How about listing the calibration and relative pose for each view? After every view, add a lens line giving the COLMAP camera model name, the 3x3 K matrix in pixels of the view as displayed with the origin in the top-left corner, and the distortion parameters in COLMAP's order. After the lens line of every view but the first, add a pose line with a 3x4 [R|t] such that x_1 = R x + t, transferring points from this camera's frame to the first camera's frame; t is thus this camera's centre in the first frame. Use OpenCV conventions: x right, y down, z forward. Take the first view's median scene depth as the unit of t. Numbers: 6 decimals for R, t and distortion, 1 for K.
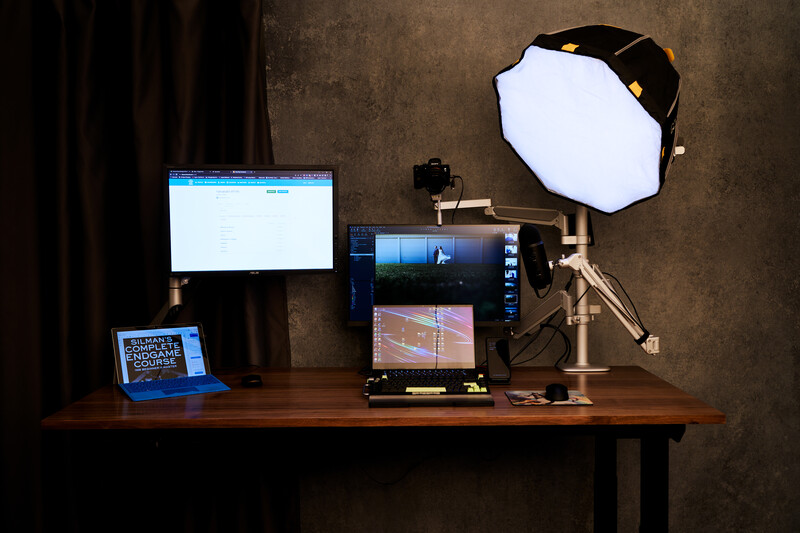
lens RADIAL K [[793.1, 0, 407.0], [0, 793.1, 265.7], [0, 0, 1]] dist [0.053087, 0.000000]
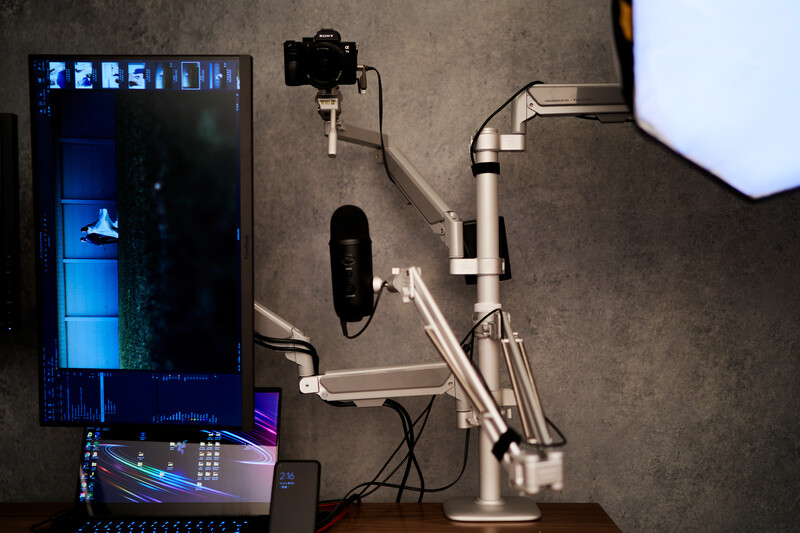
lens RADIAL K [[793.1, 0, 396.1], [0, 793.1, 270.6], [0, 0, 1]] dist [0.053087, 0.000000]
pose [[0.999737, 0.004816, -0.022422, 0.154341], [-0.005916, 0.998770, -0.049232, -0.002890], [0.022157, 0.049351, 0.998536, 0.422894]]
